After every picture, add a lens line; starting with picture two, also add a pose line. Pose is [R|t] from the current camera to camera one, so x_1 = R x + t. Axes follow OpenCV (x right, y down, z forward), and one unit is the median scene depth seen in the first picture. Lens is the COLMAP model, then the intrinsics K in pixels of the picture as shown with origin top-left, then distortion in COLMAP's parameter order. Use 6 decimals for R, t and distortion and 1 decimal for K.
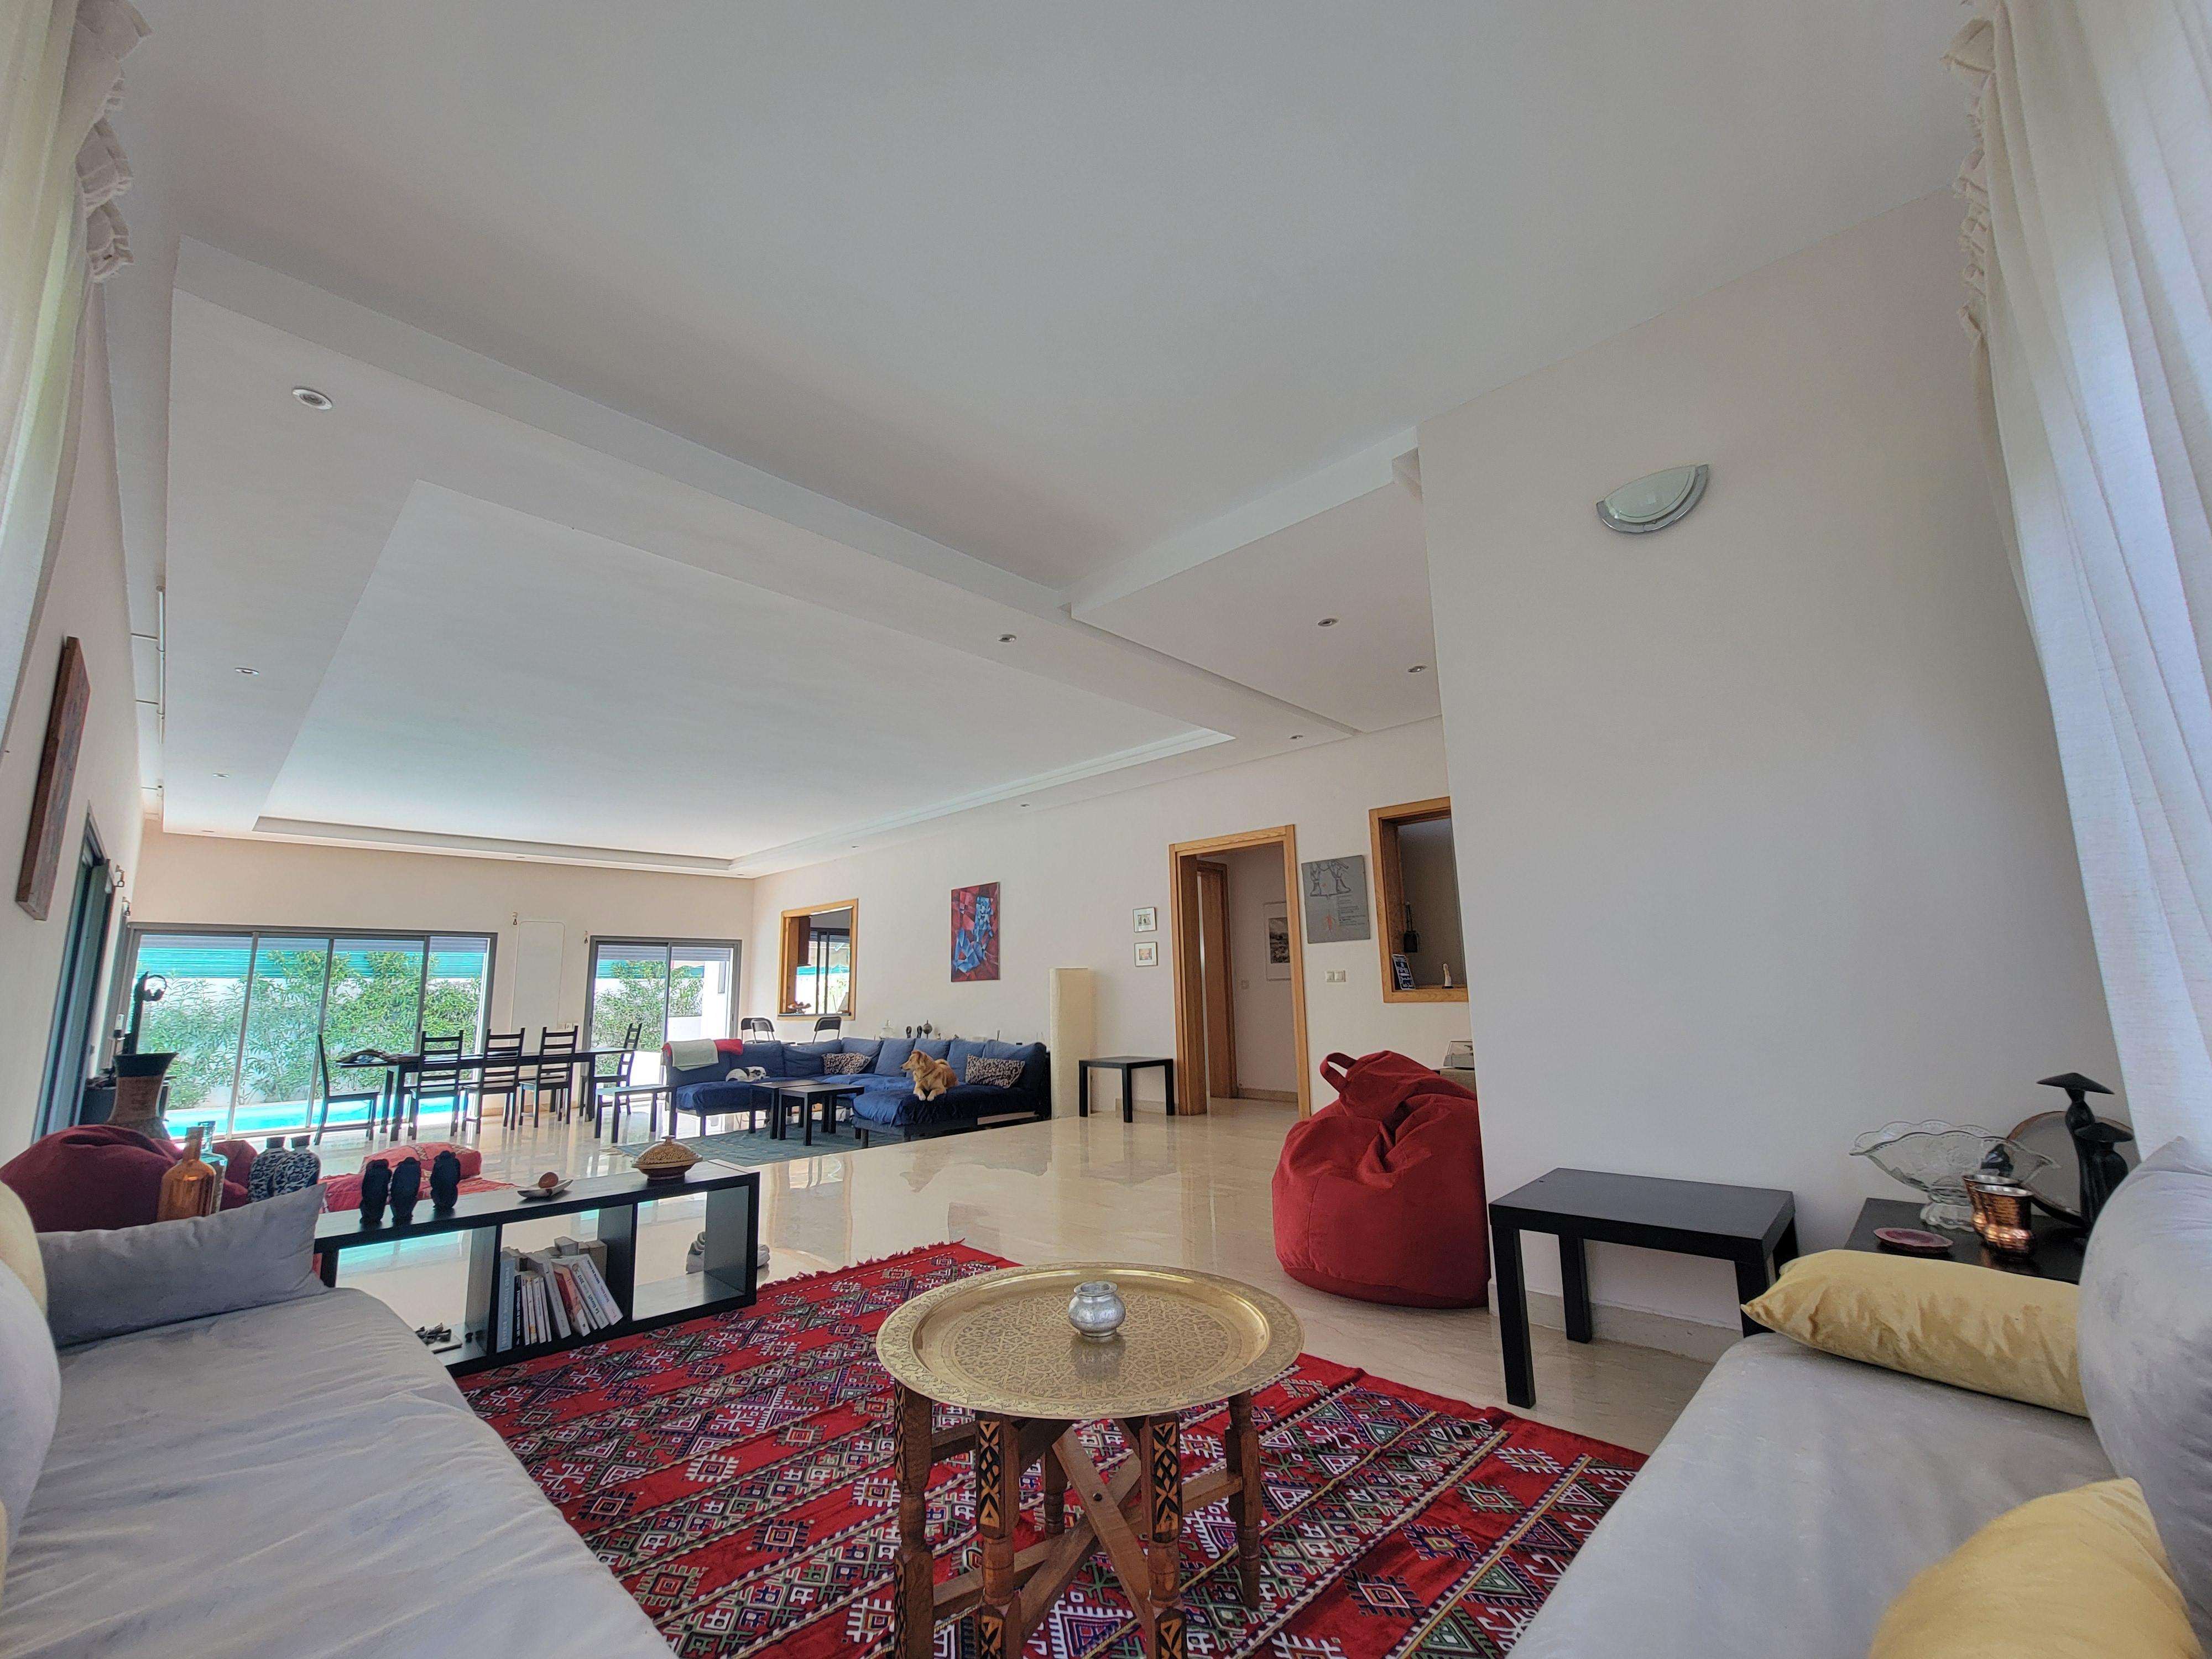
lens RADIAL K [[876.9, 0, 1106.0], [0, 876.9, 829.5], [0, 0, 1]] dist [-0.014642, -0.000132]
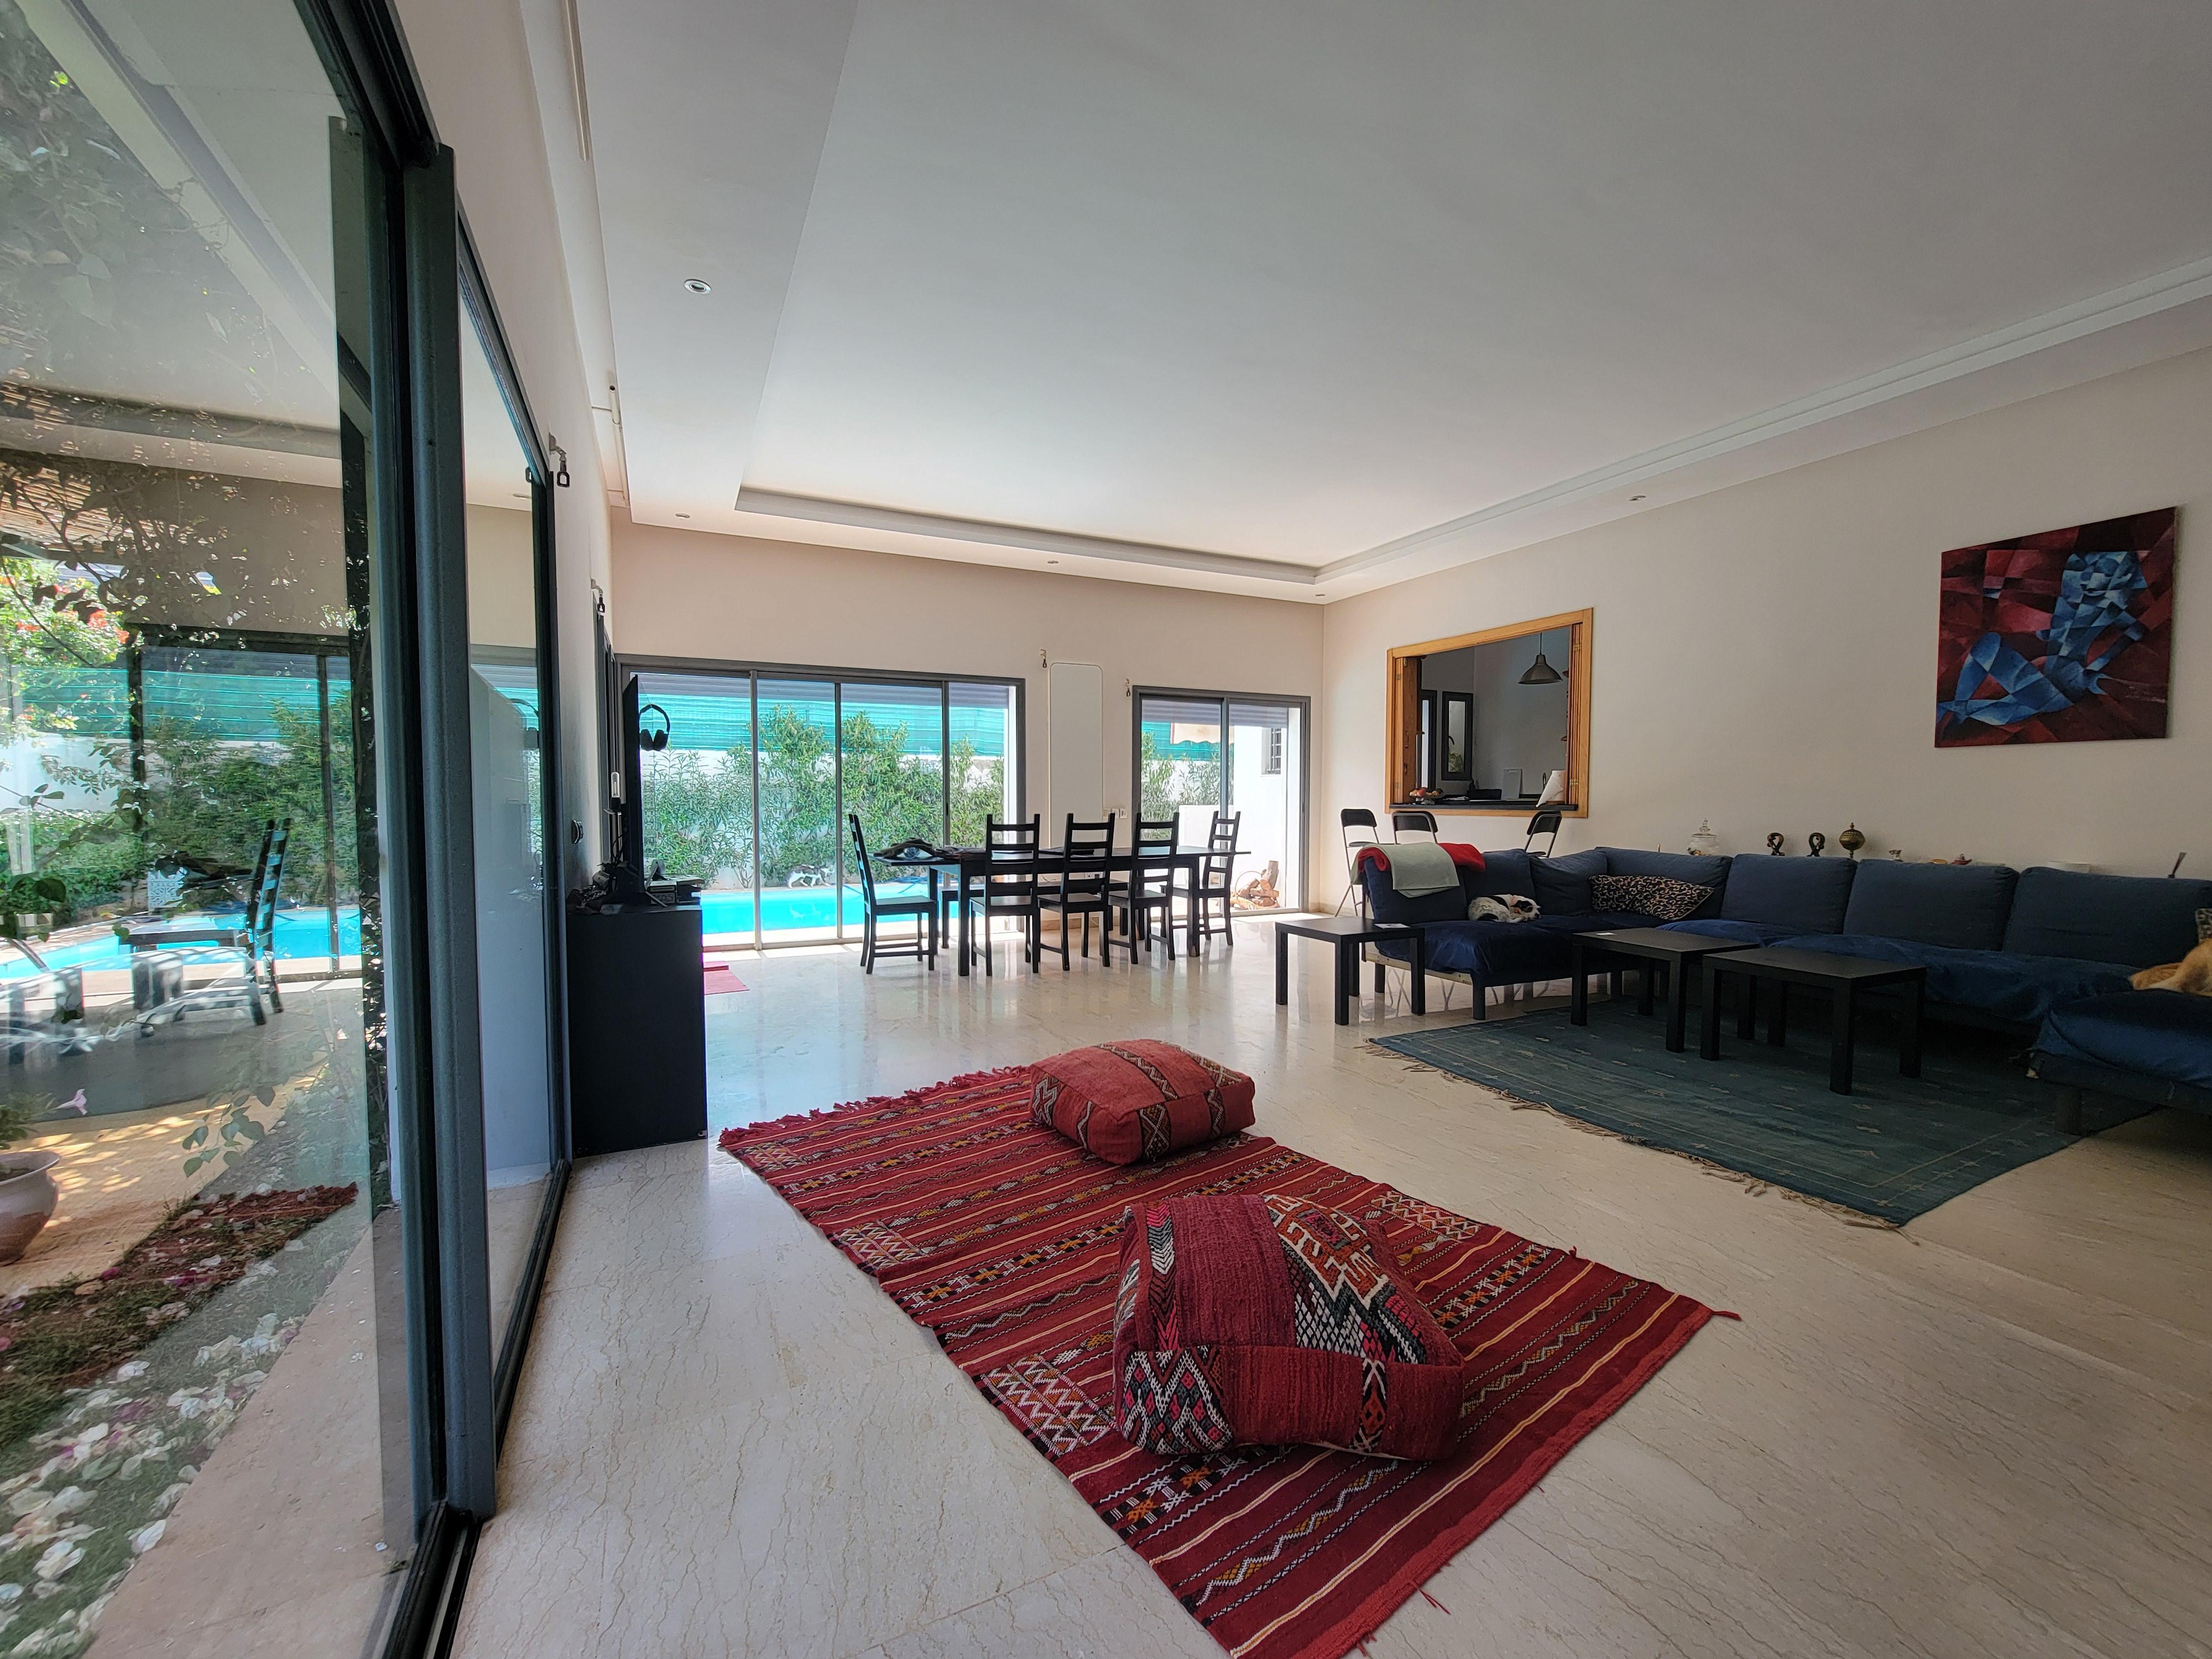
lens RADIAL K [[899.3, 0, 1106.0], [0, 899.3, 829.5], [0, 0, 1]] dist [-0.016491, -0.000128]
pose [[0.935066, 0.038659, -0.352359, -0.435096], [0.041443, 0.975295, 0.216982, 0.094748], [0.352043, -0.217496, 0.910363, 0.390541]]
